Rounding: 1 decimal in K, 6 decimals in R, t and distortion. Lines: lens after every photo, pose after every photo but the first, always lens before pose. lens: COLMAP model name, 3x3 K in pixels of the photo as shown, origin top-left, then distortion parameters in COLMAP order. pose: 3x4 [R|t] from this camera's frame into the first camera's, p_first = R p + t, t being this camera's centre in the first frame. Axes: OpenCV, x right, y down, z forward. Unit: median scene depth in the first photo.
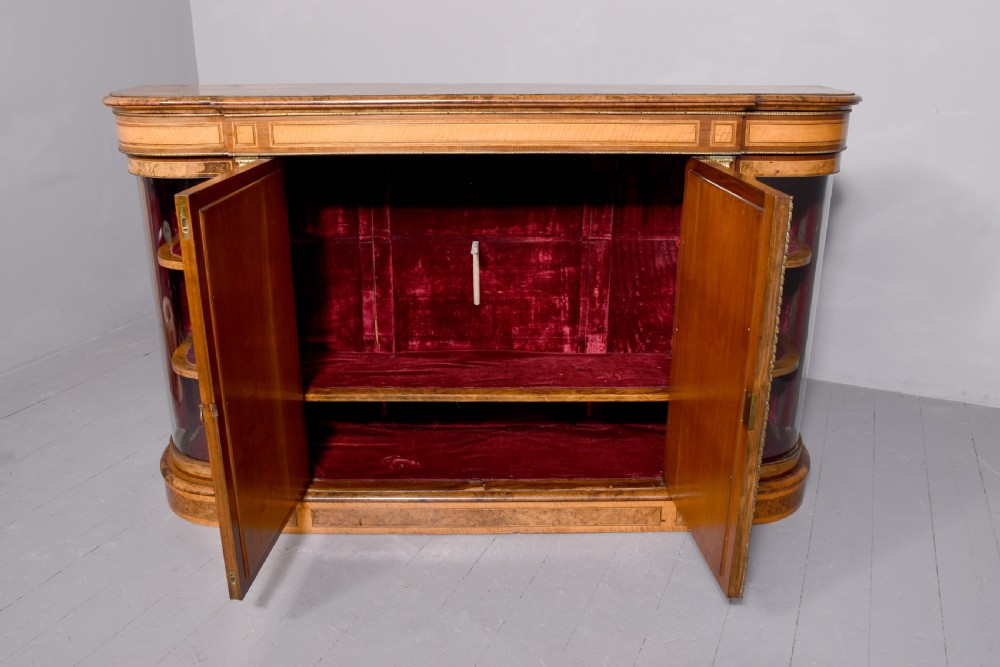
lens RADIAL K [[841.7, 0, 496.2], [0, 841.7, 334.4], [0, 0, 1]] dist [-0.111450, 0.060864]
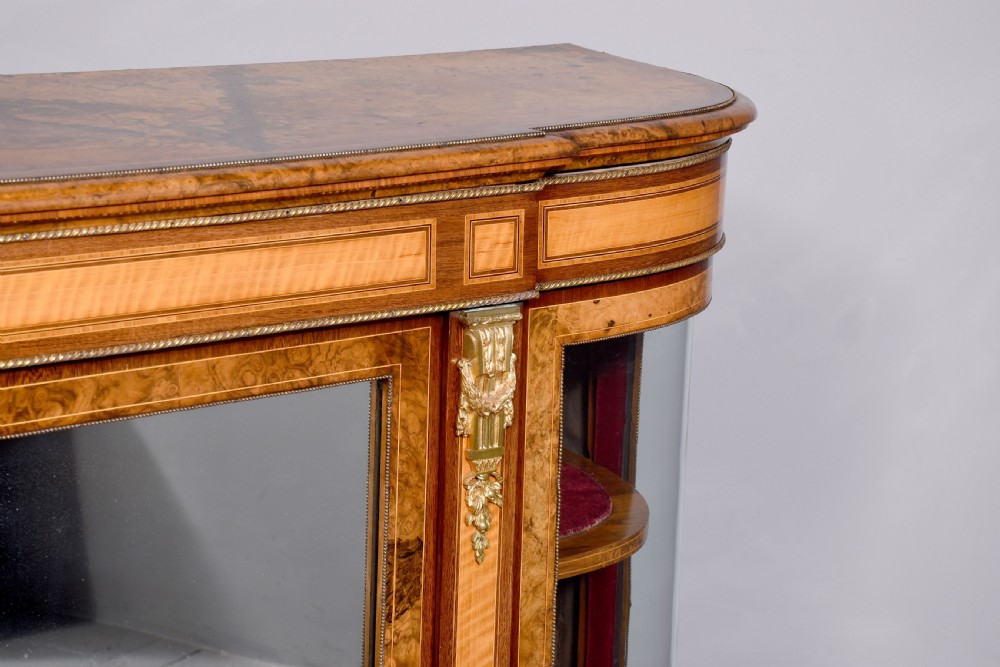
lens RADIAL K [[2231.7, 0, 496.4], [0, 2231.7, 337.7], [0, 0, 1]] dist [0.449112, 0.000000]
pose [[0.831242, -0.117407, 0.543372, -0.244535], [0.155594, 0.987513, -0.024652, -0.175531], [-0.533692, 0.105037, 0.839130, 0.195833]]
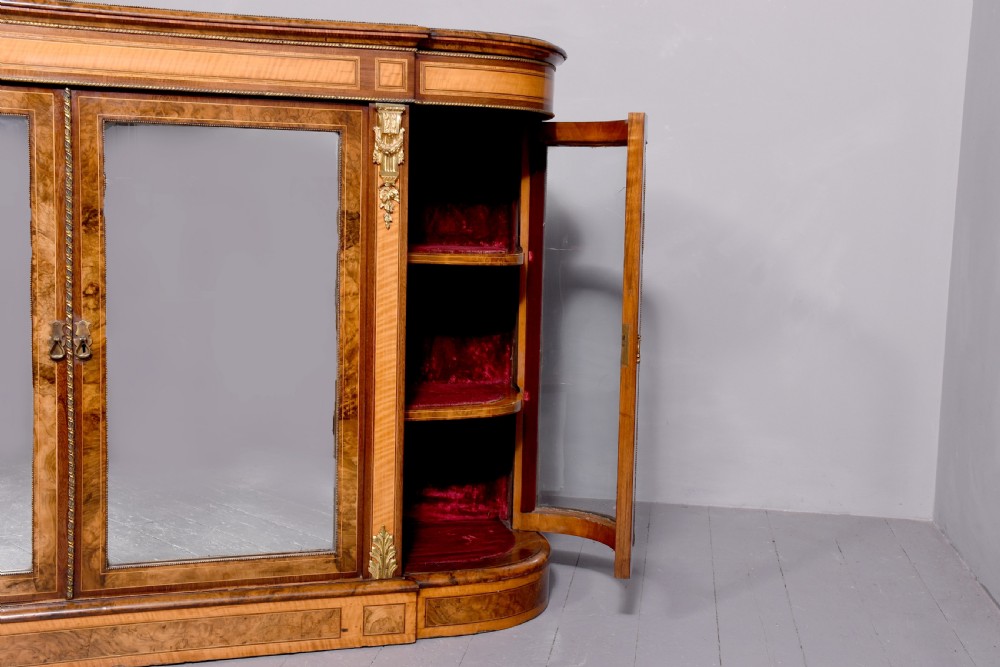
lens RADIAL K [[1274.2, 0, 499.1], [0, 1274.2, 327.5], [0, 0, 1]] dist [0.138896, 0.000000]
pose [[0.963052, -0.003770, 0.269289, 0.044084], [0.069688, 0.969335, -0.235654, 0.275125], [-0.260143, 0.245714, 0.933783, -0.095586]]
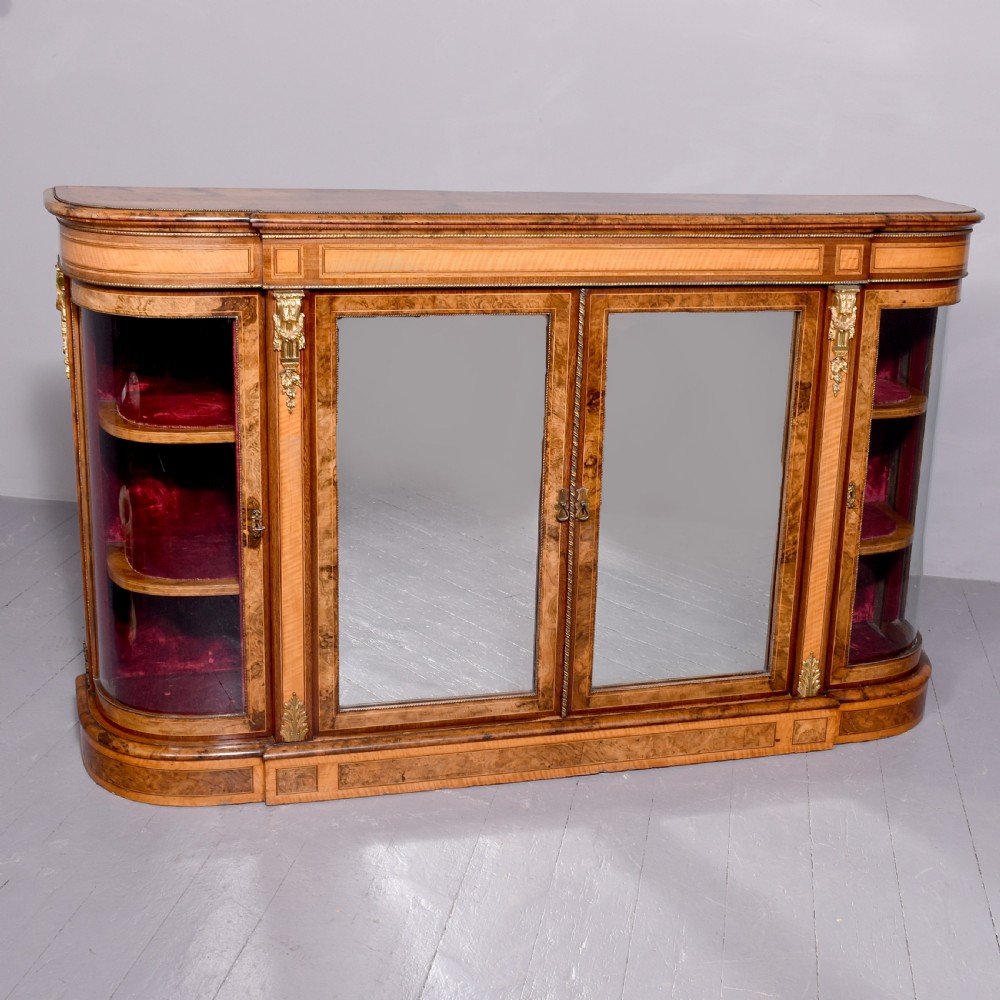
lens RADIAL K [[1507.4, 0, 527.0], [0, 1507.4, 504.0], [0, 0, 1]] dist [-0.041373, 0.000000]
pose [[0.964159, -0.044623, 0.261544, -0.450871], [0.059469, 0.997021, -0.049123, 0.063729], [-0.258573, 0.062917, 0.963941, -0.379355]]
